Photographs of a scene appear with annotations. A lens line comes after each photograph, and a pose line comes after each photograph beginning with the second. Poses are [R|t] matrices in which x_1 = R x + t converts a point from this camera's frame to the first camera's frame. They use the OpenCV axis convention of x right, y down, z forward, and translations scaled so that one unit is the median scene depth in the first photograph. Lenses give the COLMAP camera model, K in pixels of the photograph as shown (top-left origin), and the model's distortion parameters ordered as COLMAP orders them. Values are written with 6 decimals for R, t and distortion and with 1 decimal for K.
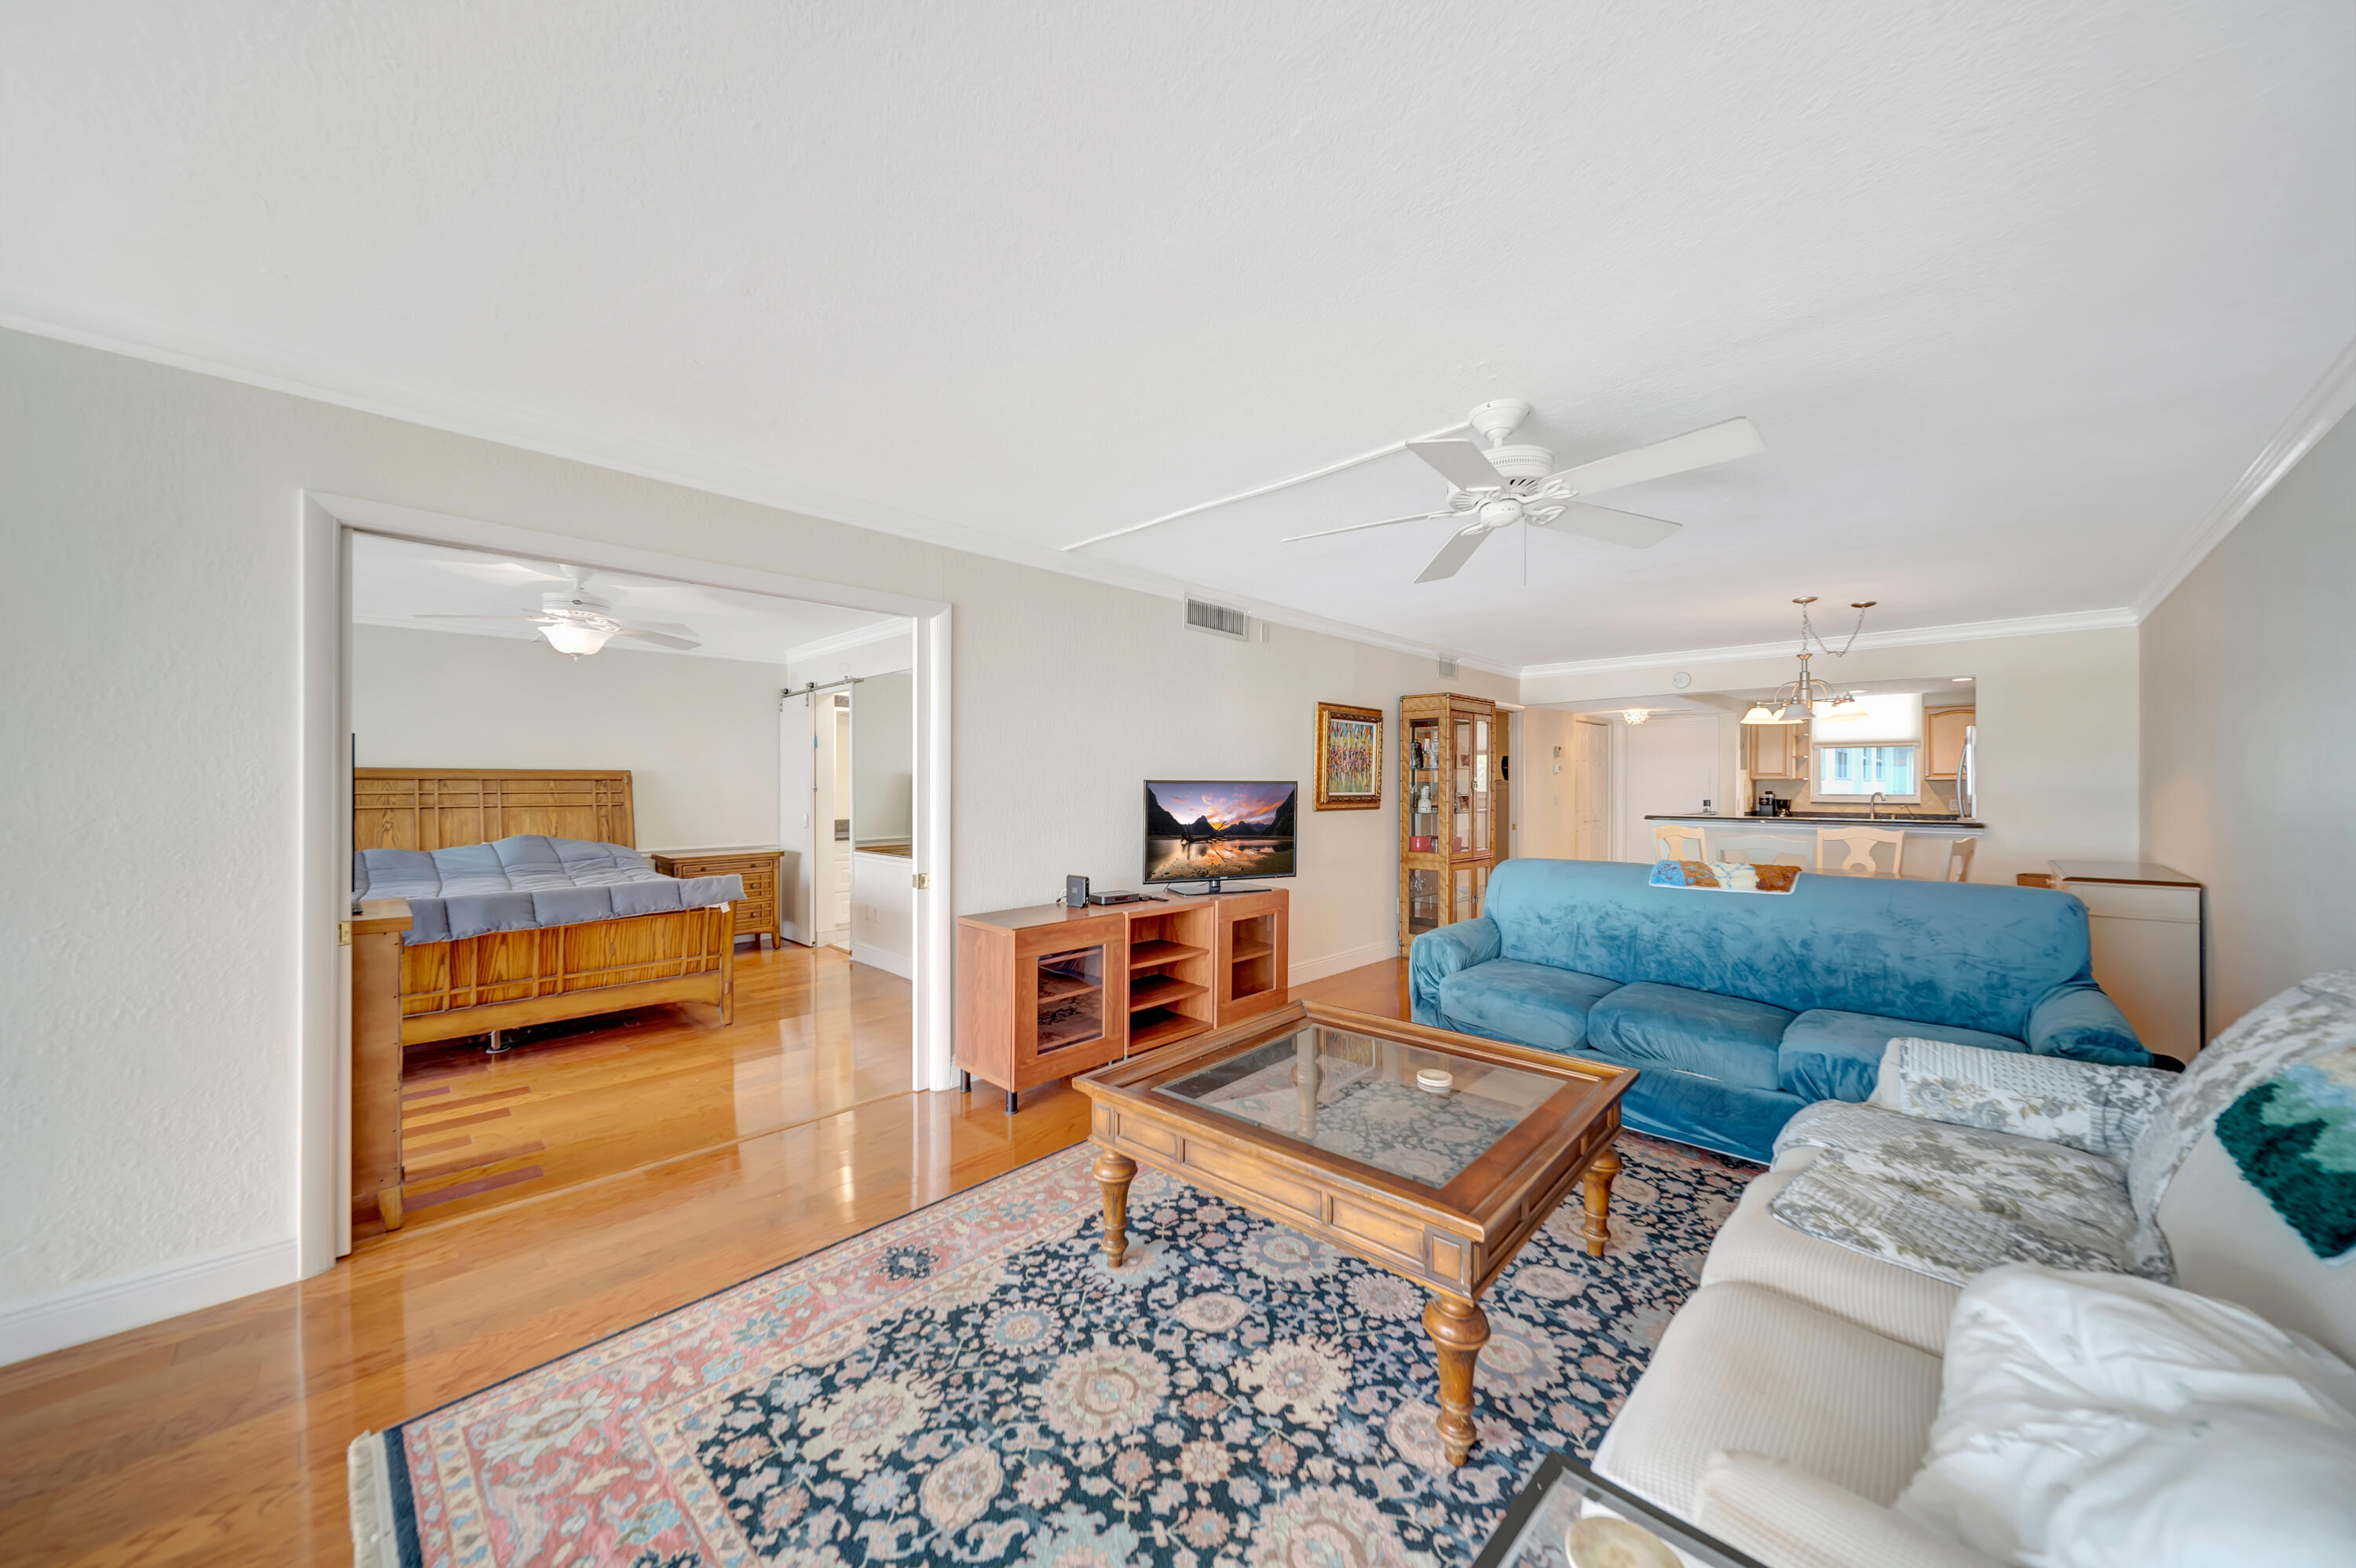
lens RADIAL K [[829.2, 0, 1162.4], [0, 829.2, 782.0], [0, 0, 1]] dist [-0.001065, -0.001153]
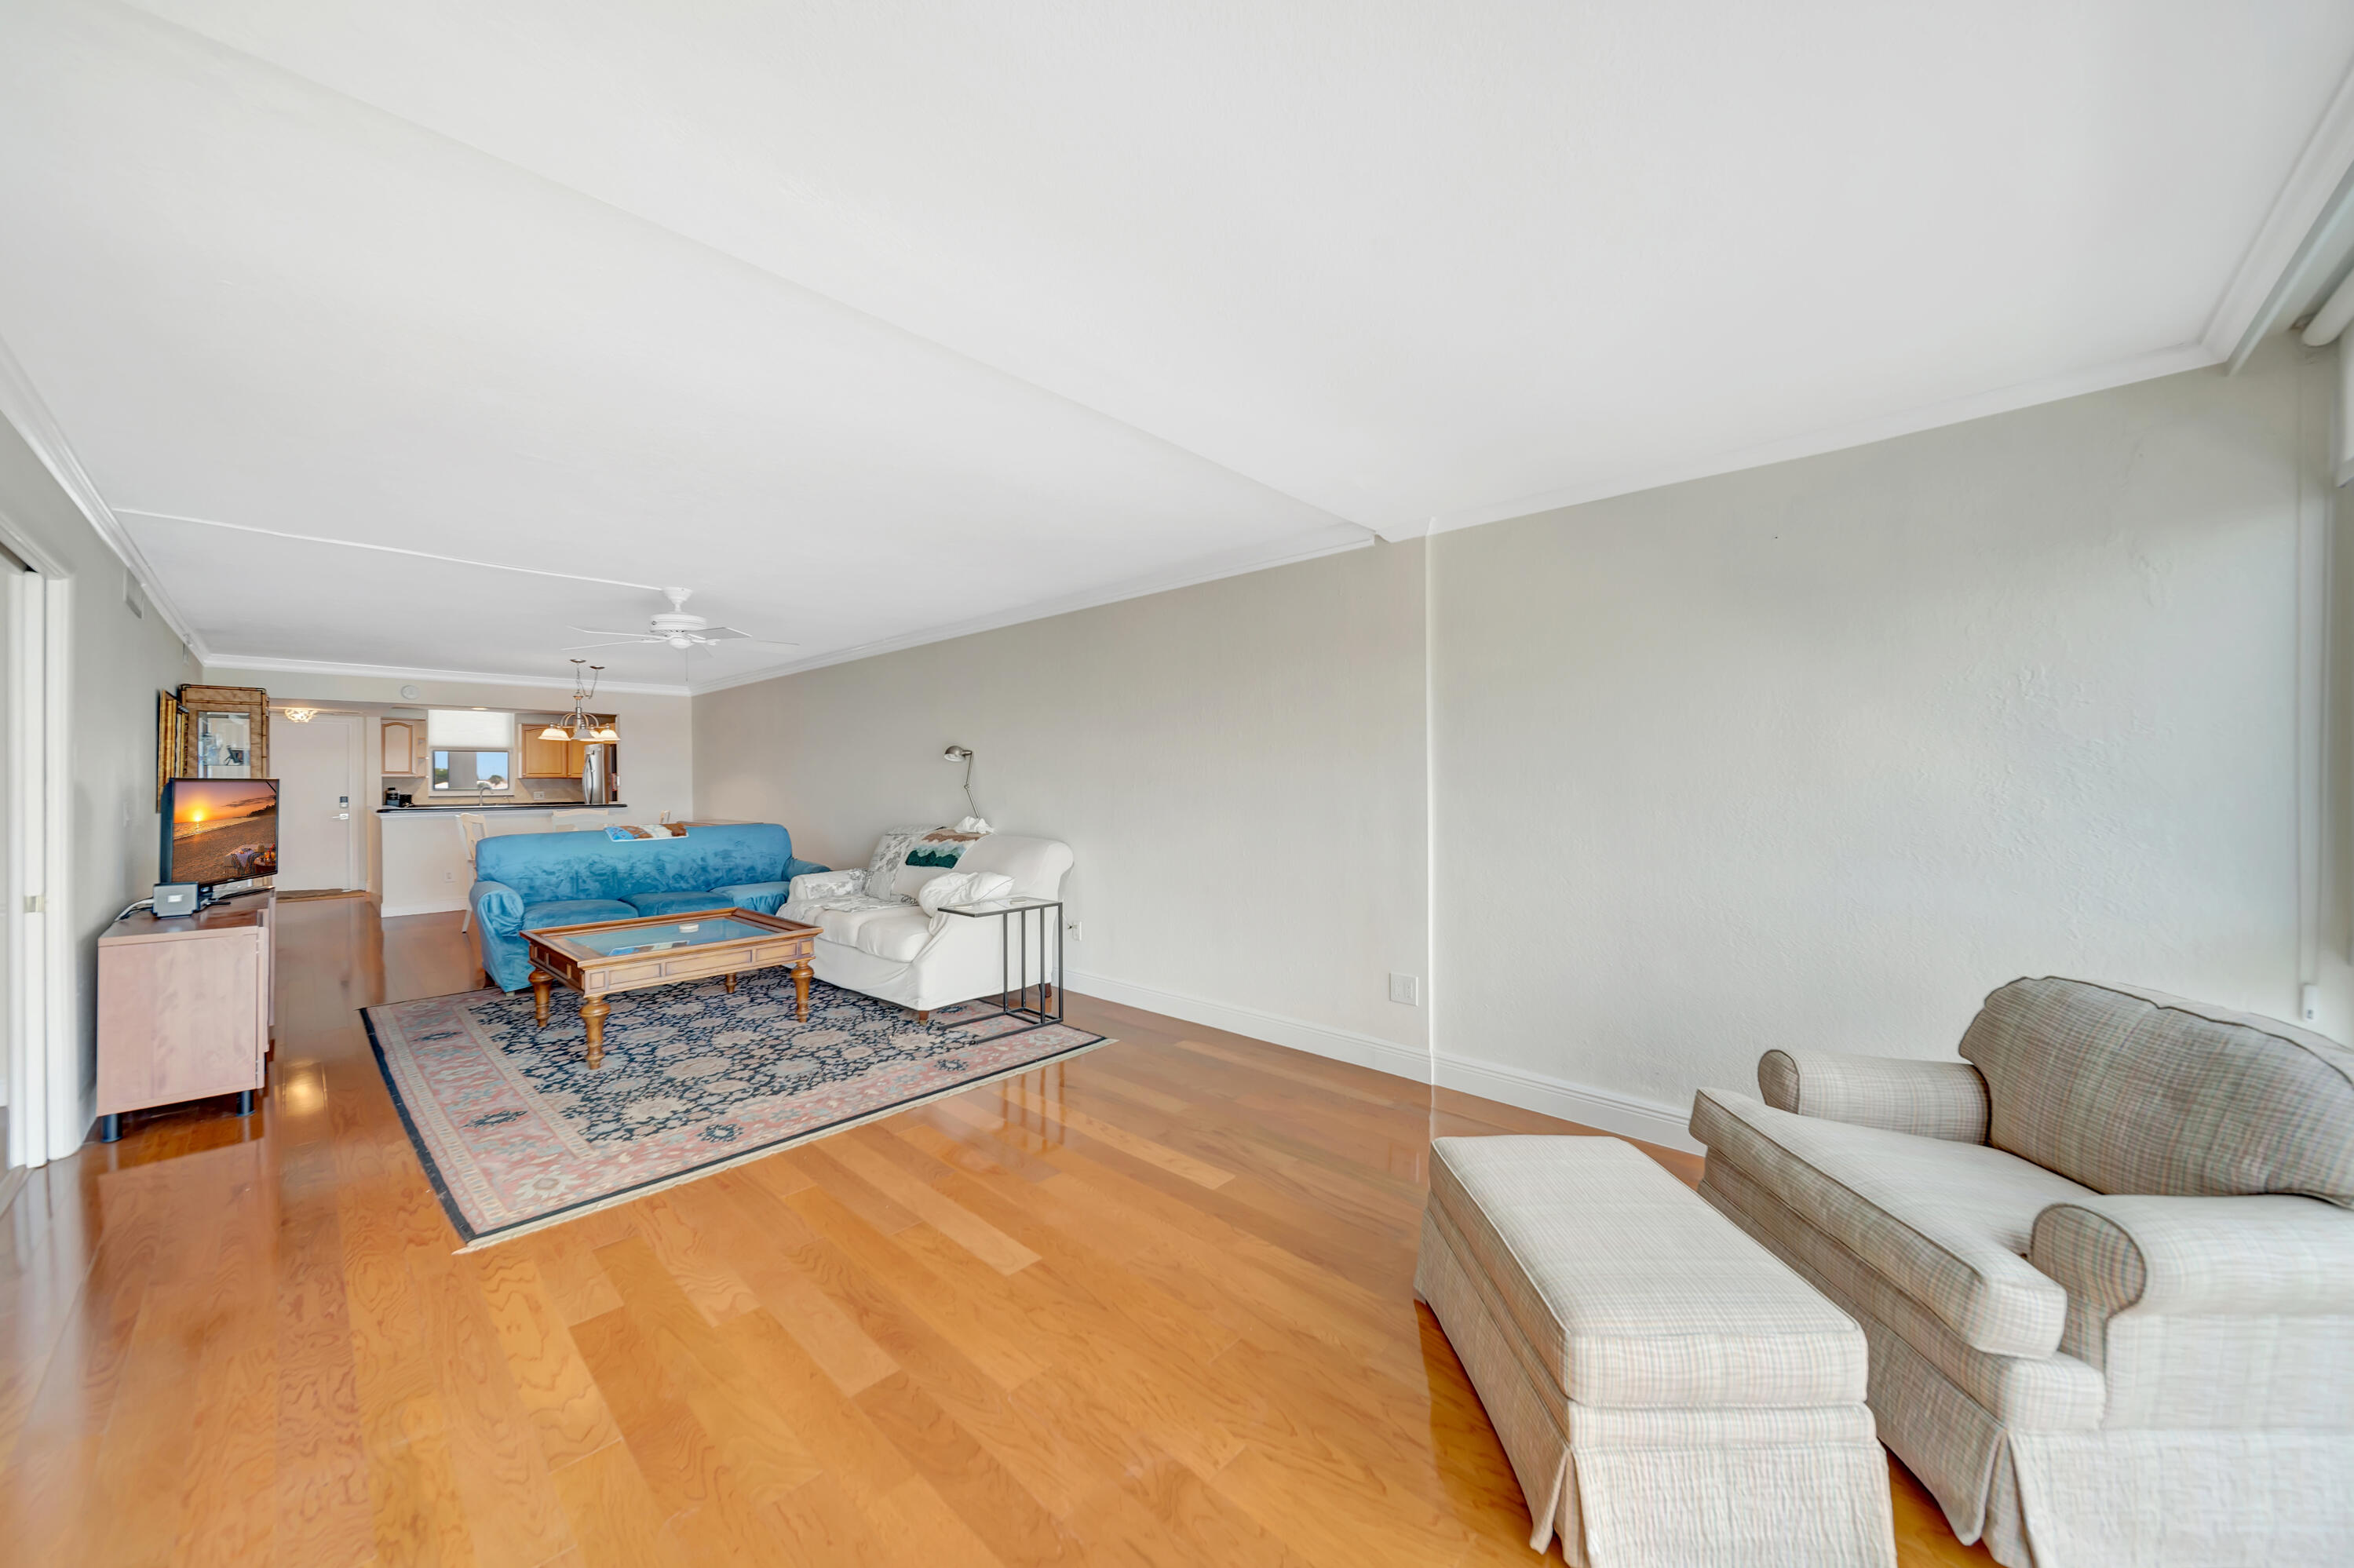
lens RADIAL K [[828.5, 0, 1172.1], [0, 828.5, 779.6], [0, 0, 1]] dist [-0.001065, -0.001153]
pose [[-0.030441, -0.000896, 0.999536, -2.124899], [-0.001533, 0.999998, 0.000849, -0.005313], [-0.999535, -0.001506, -0.030443, -0.138120]]
